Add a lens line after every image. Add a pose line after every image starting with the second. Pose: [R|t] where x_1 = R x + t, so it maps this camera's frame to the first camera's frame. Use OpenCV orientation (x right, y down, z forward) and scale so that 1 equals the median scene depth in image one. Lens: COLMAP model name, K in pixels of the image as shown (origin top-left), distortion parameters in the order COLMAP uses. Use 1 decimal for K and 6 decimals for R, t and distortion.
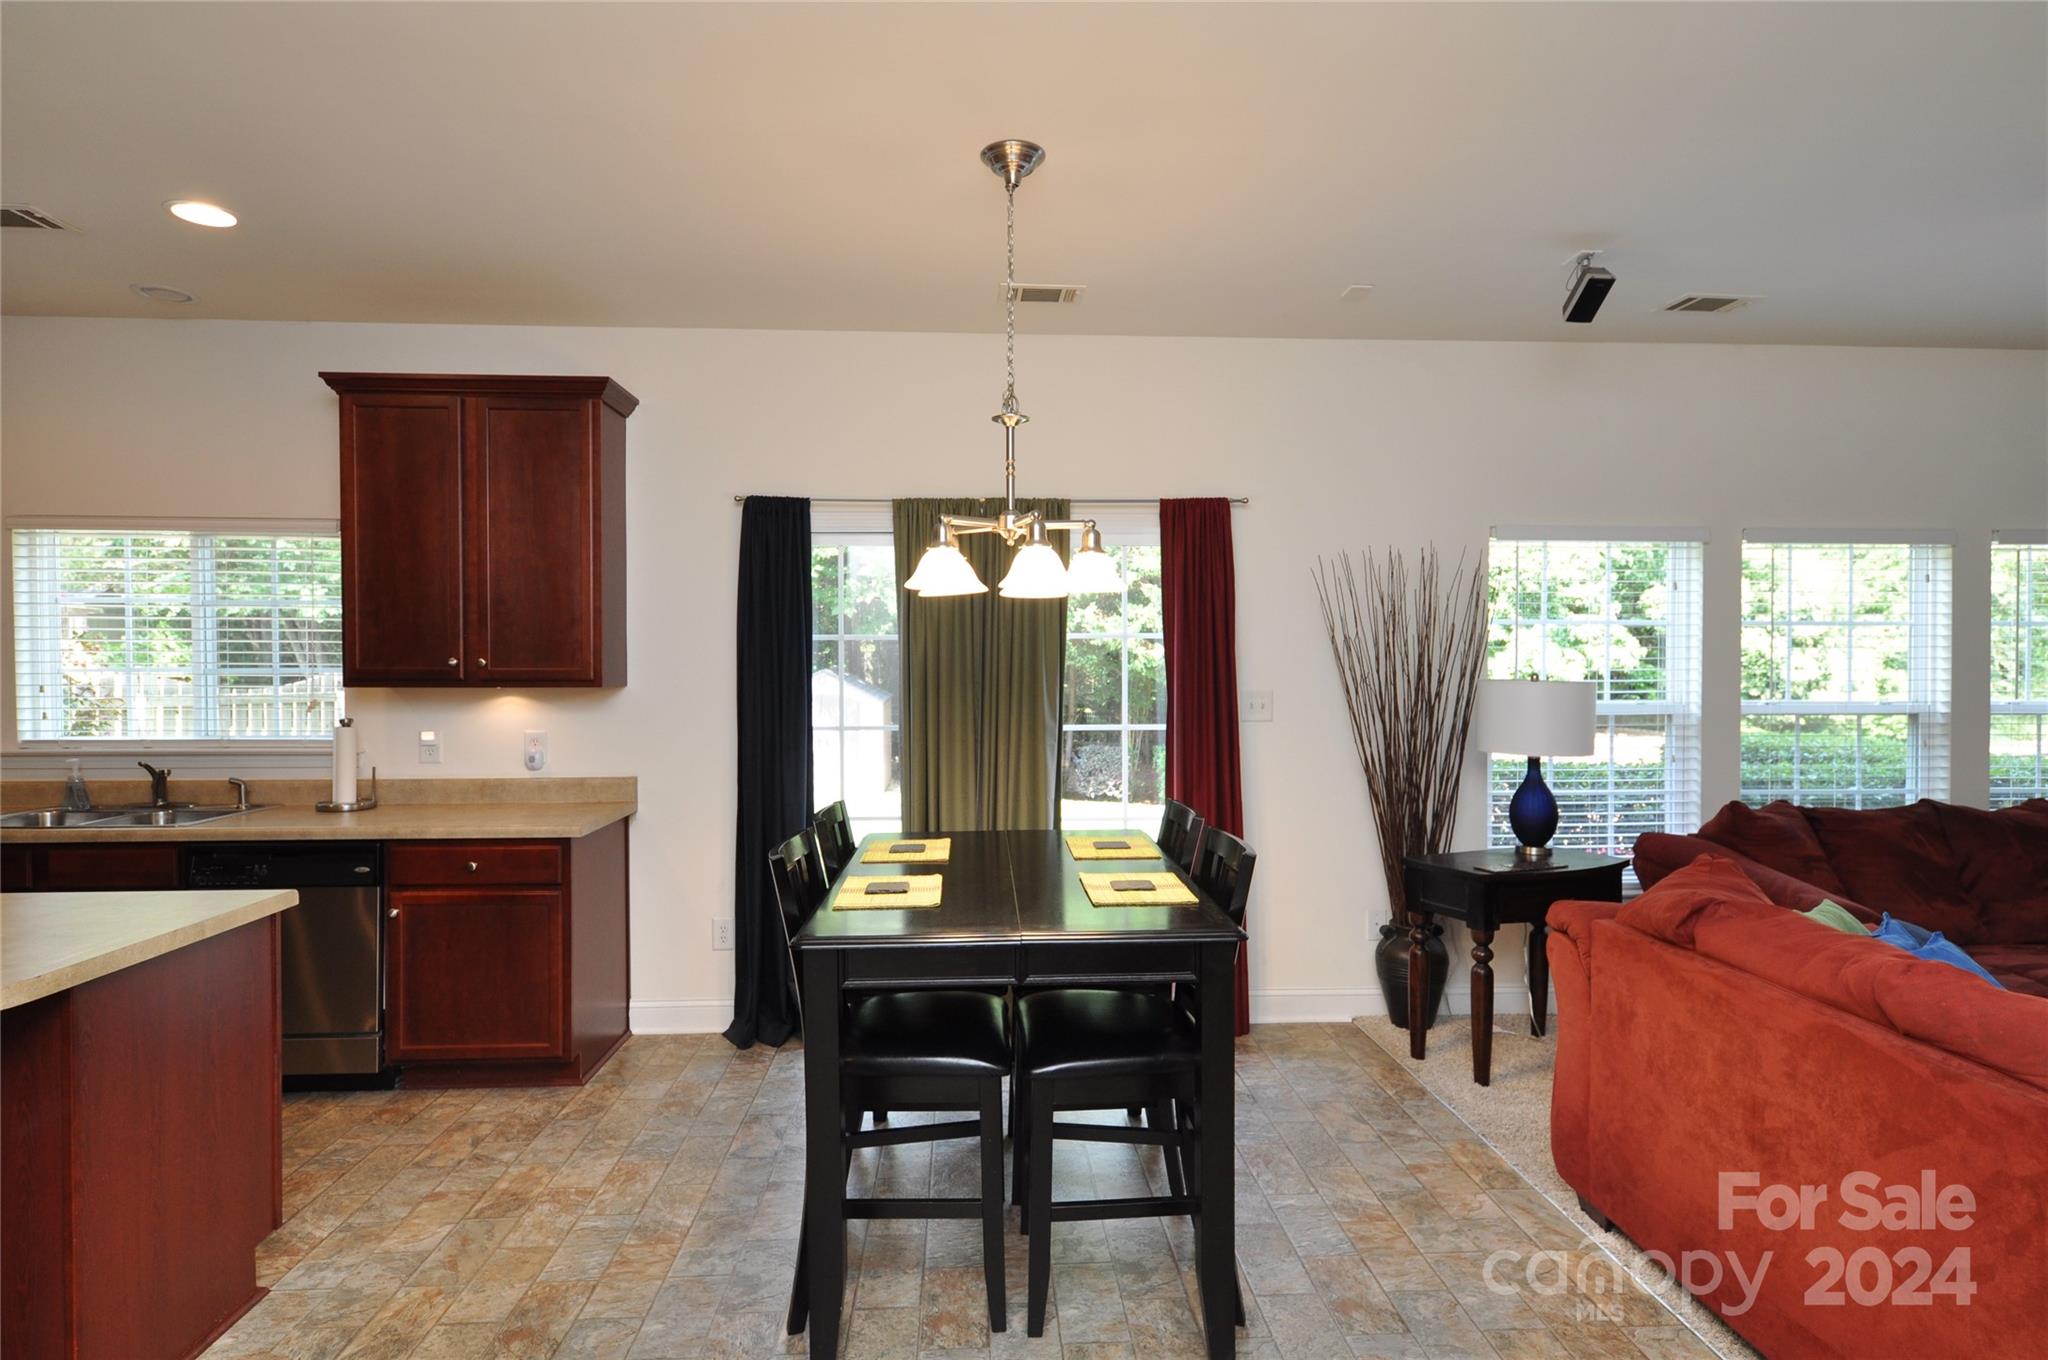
lens RADIAL K [[1073.0, 0, 1025.3], [0, 1073.0, 682.6], [0, 0, 1]] dist [0.015096, -0.008122]
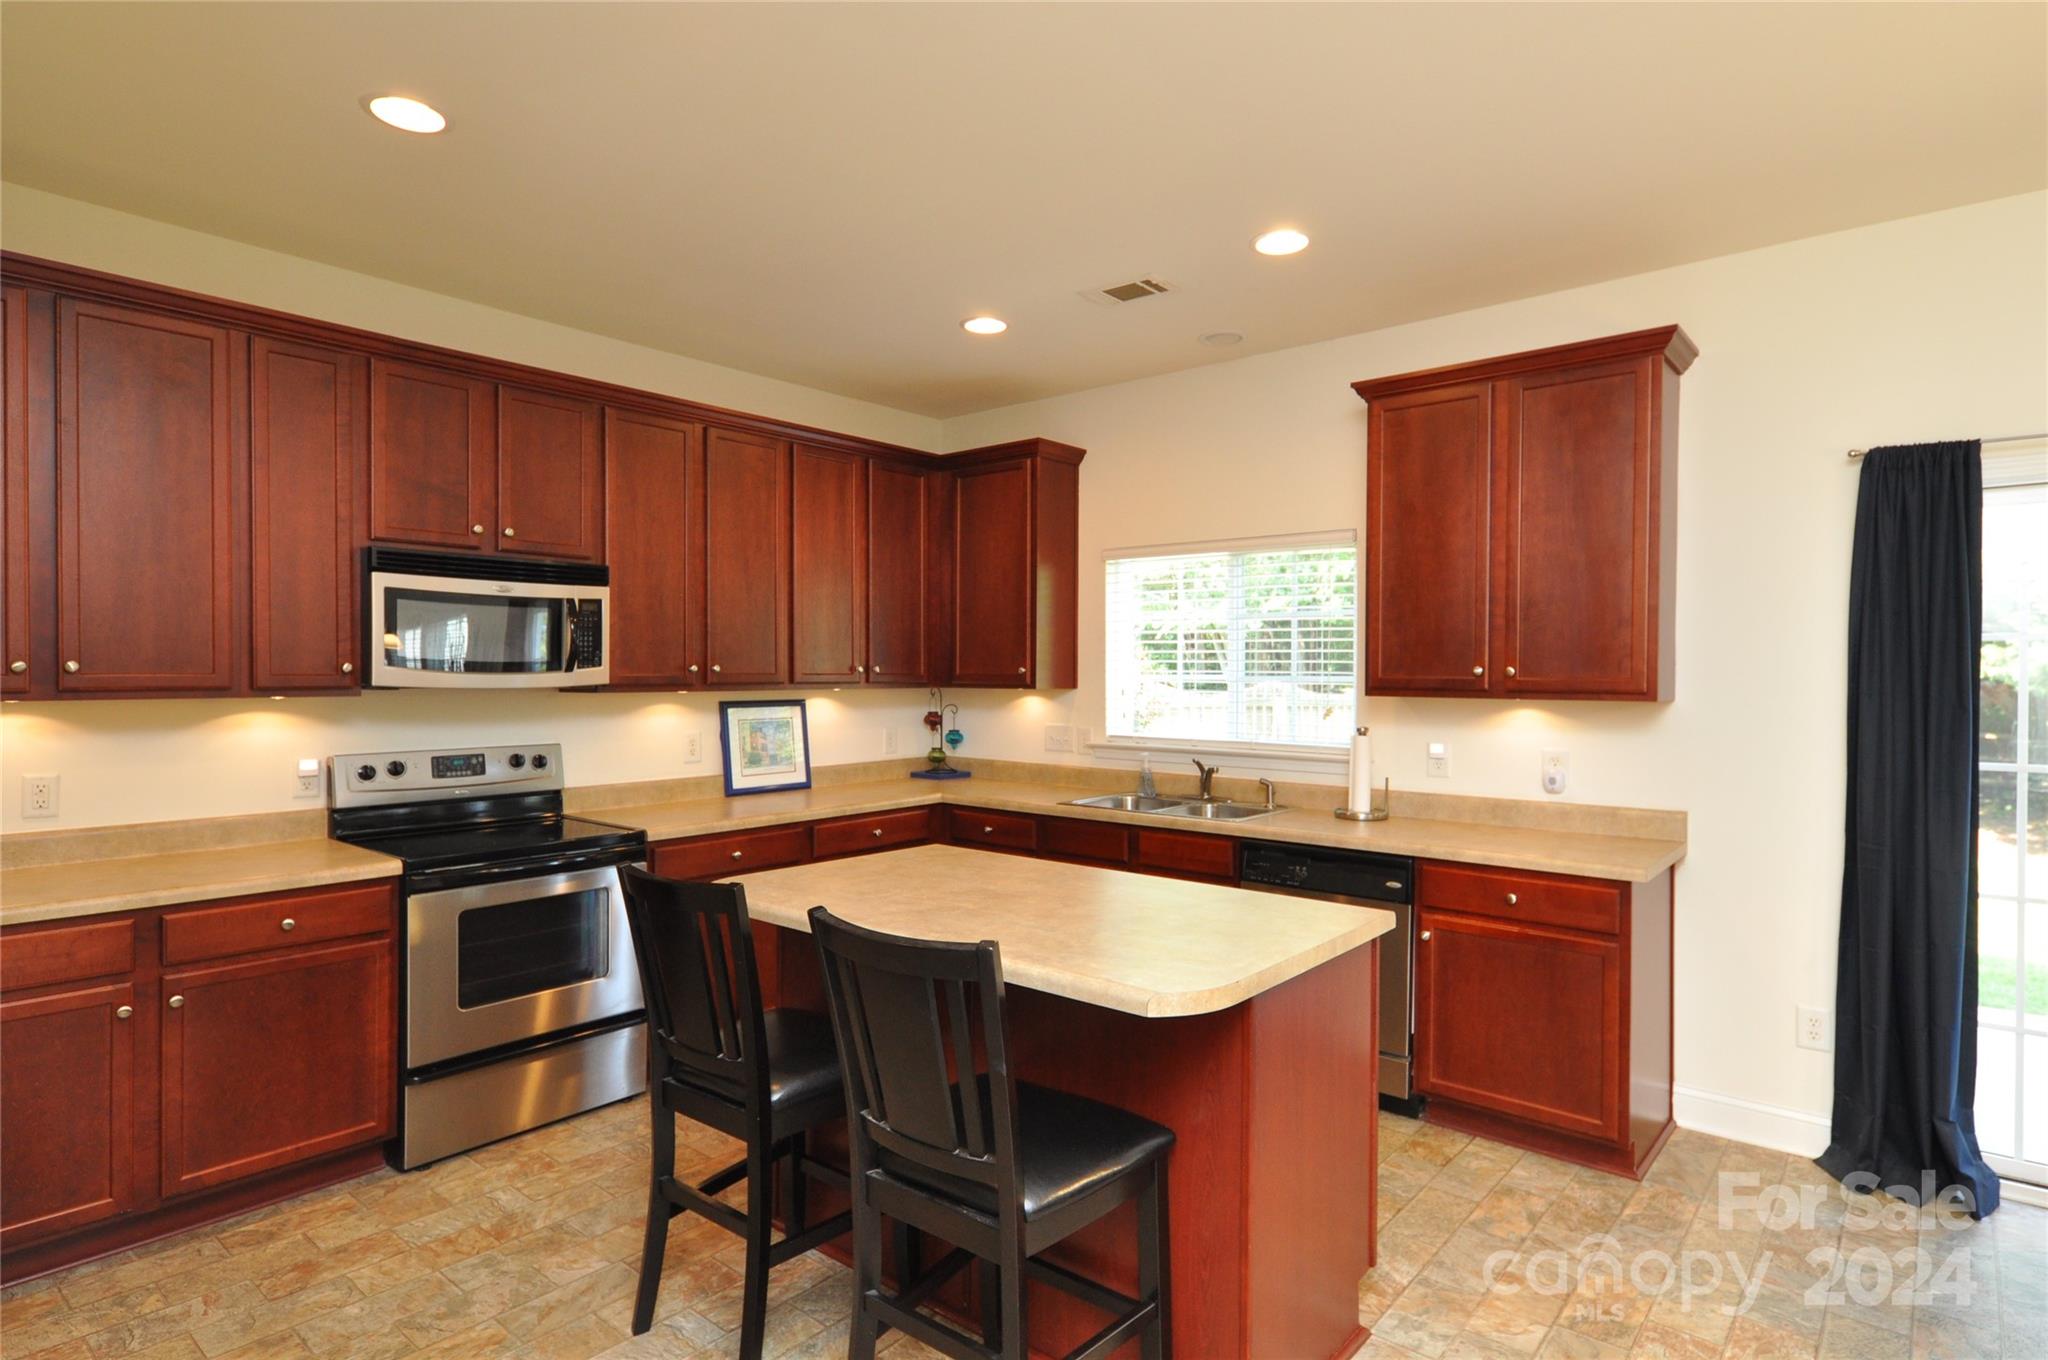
lens RADIAL K [[1083.1, 0, 1024.0], [0, 1083.1, 680.0], [0, 0, 1]] dist [0.004635, 0.000437]
pose [[0.725100, 0.008526, -0.688591, -0.182907], [-0.015436, 0.999873, -0.003875, -0.001698], [0.688471, 0.013439, 0.725140, 0.061819]]
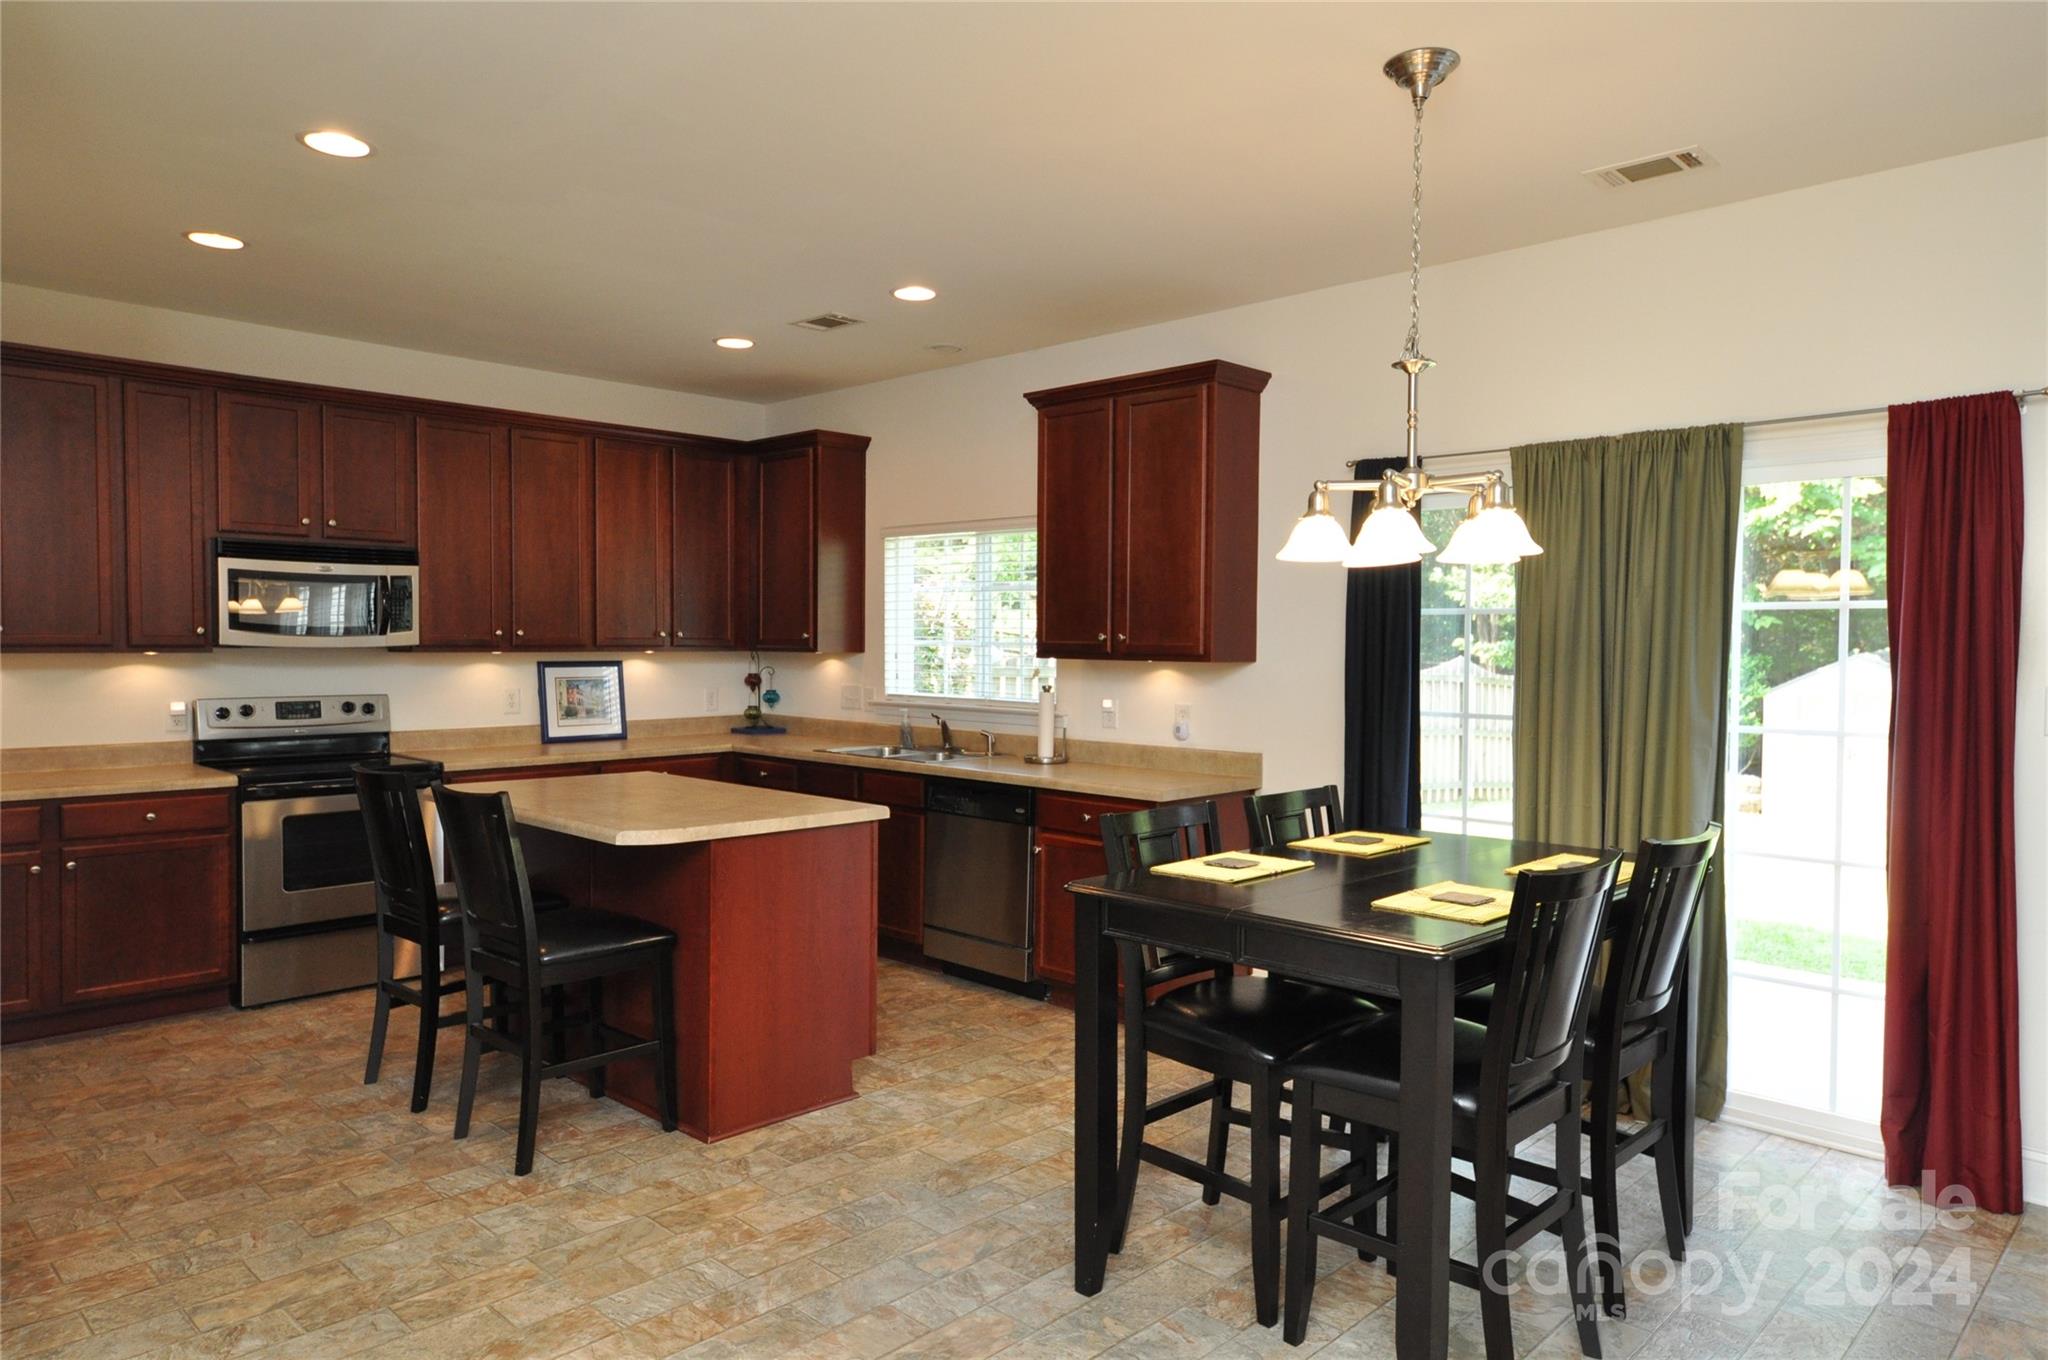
lens RADIAL K [[1303.3, 0, 1022.7], [0, 1303.3, 682.5], [0, 0, 1]] dist [0.013992, 0.001943]
pose [[0.675442, 0.030241, -0.736793, 0.434451], [-0.020443, 0.999543, 0.022285, -0.000542], [0.737130, 0.000009, 0.675751, 0.024613]]
